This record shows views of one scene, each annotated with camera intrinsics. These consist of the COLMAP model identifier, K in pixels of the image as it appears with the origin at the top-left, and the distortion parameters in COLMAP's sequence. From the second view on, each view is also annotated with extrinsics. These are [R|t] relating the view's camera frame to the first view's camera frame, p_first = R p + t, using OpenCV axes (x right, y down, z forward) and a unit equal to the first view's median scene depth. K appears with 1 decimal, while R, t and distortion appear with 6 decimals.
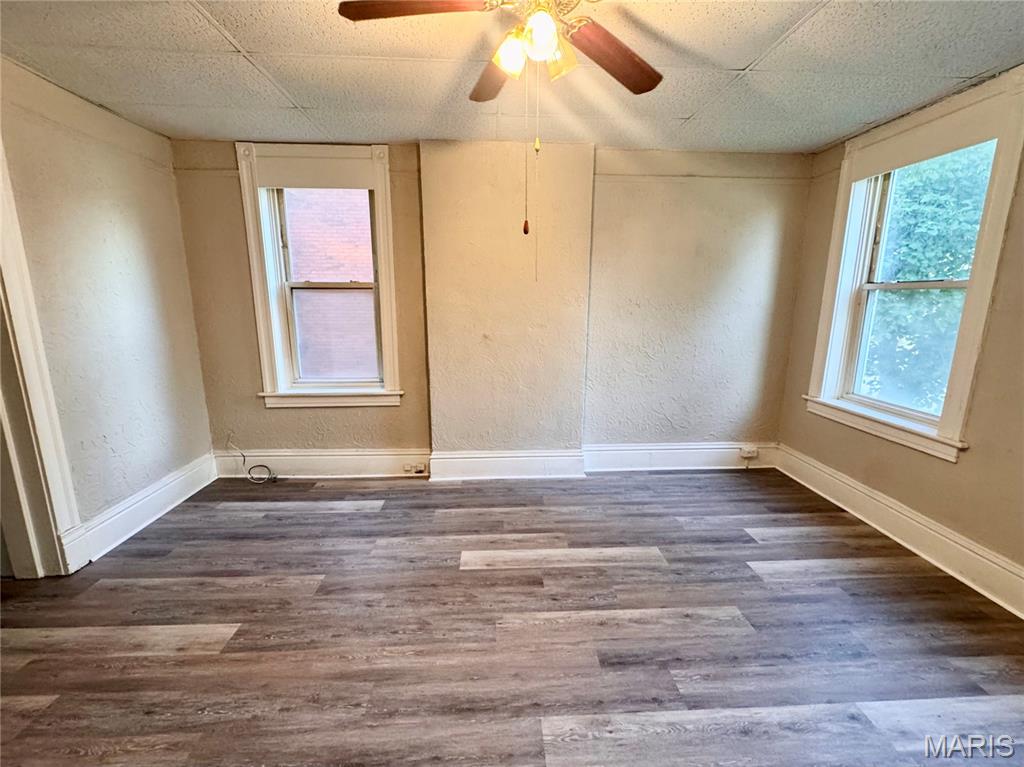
lens RADIAL K [[425.8, 0, 512.0], [0, 425.8, 383.5], [0, 0, 1]] dist [-0.003049, -0.000282]
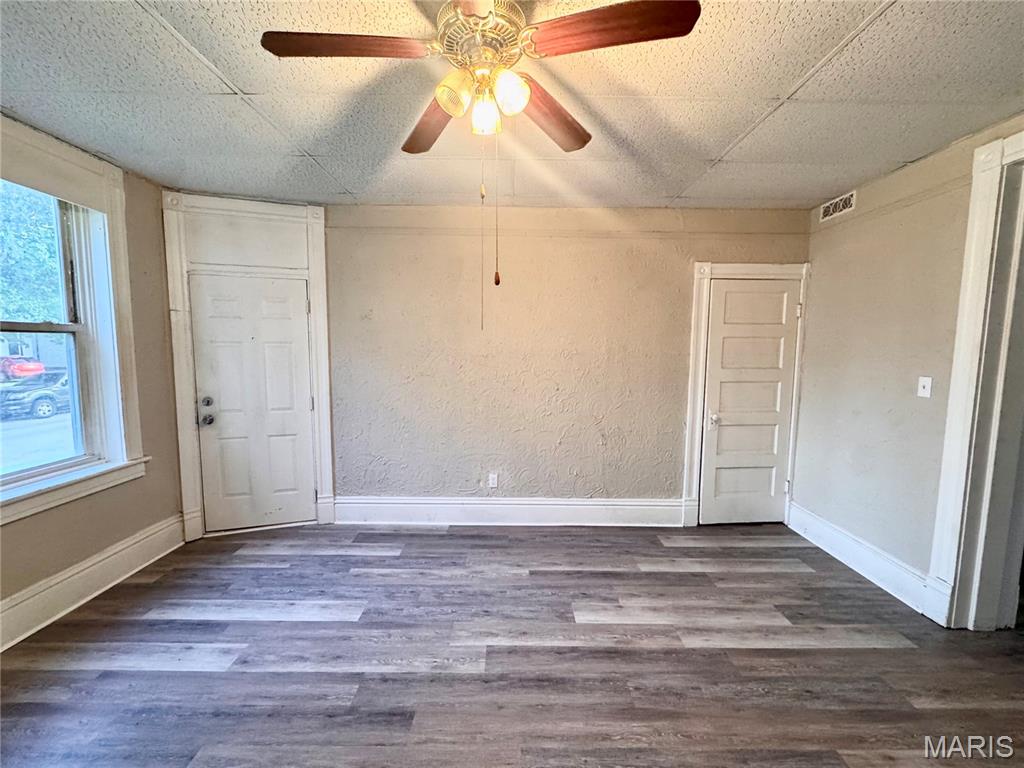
lens RADIAL K [[407.5, 0, 511.1], [0, 407.5, 384.6], [0, 0, 1]] dist [-0.002081, -0.000156]
pose [[-0.998970, -0.016951, 0.042094, -0.028620], [-0.004190, 0.958109, 0.286373, -0.229283], [-0.045185, 0.285902, -0.957193, 1.135215]]
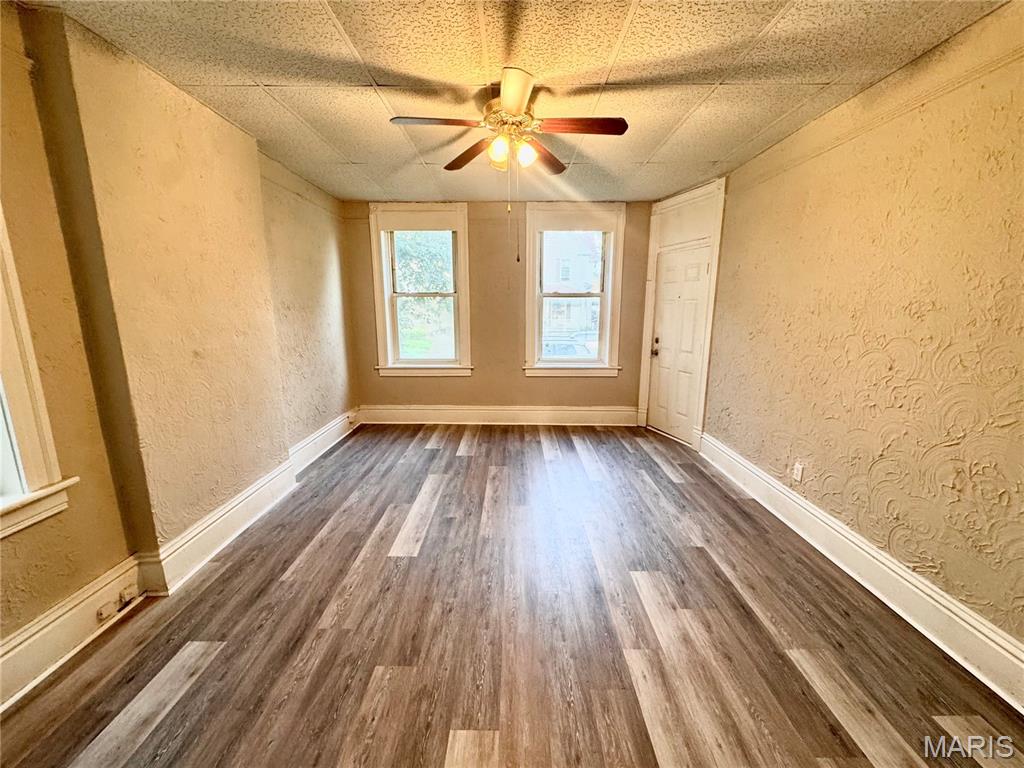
lens RADIAL K [[407.5, 0, 511.1], [0, 407.5, 384.6], [0, 0, 1]] dist [-0.002081, -0.000156]
pose [[0.054231, -0.195701, 0.979163, -0.932430], [0.197171, 0.963397, 0.181630, -0.102950], [-0.978868, 0.183213, 0.090832, 0.549604]]
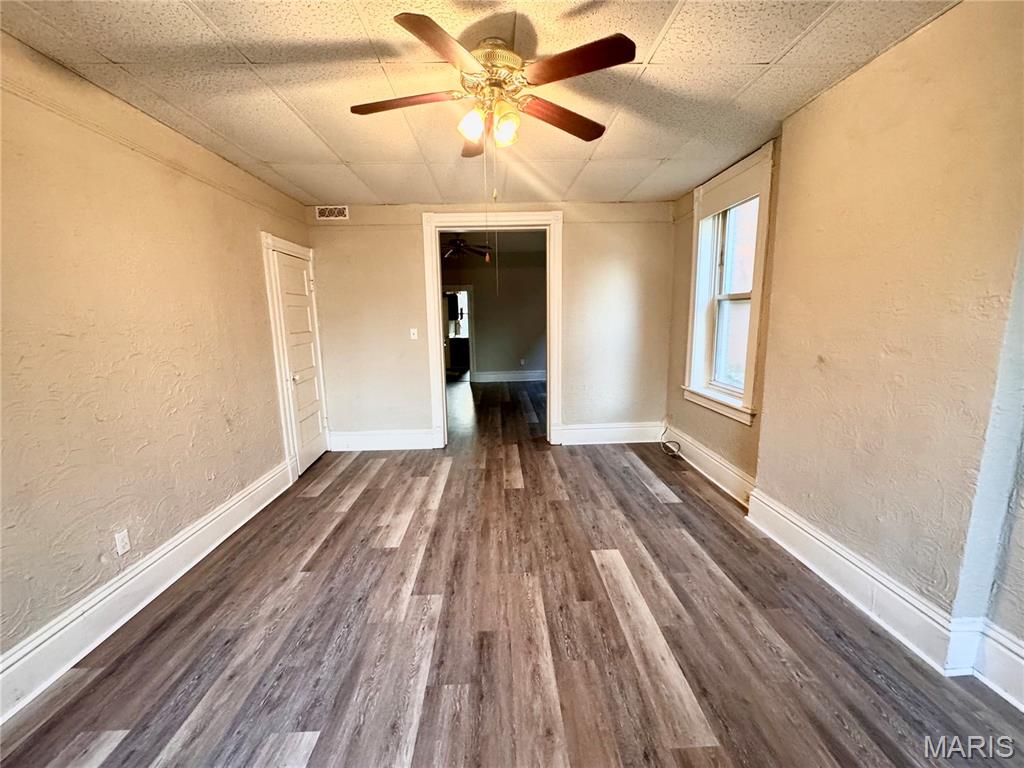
lens RADIAL K [[407.5, 0, 511.1], [0, 407.5, 384.6], [0, 0, 1]] dist [-0.002081, -0.000156]
pose [[-0.012130, 0.162723, -0.986597, 0.794345], [-0.178920, 0.970393, 0.162251, -0.113045], [0.983789, 0.178490, 0.017343, 0.638767]]
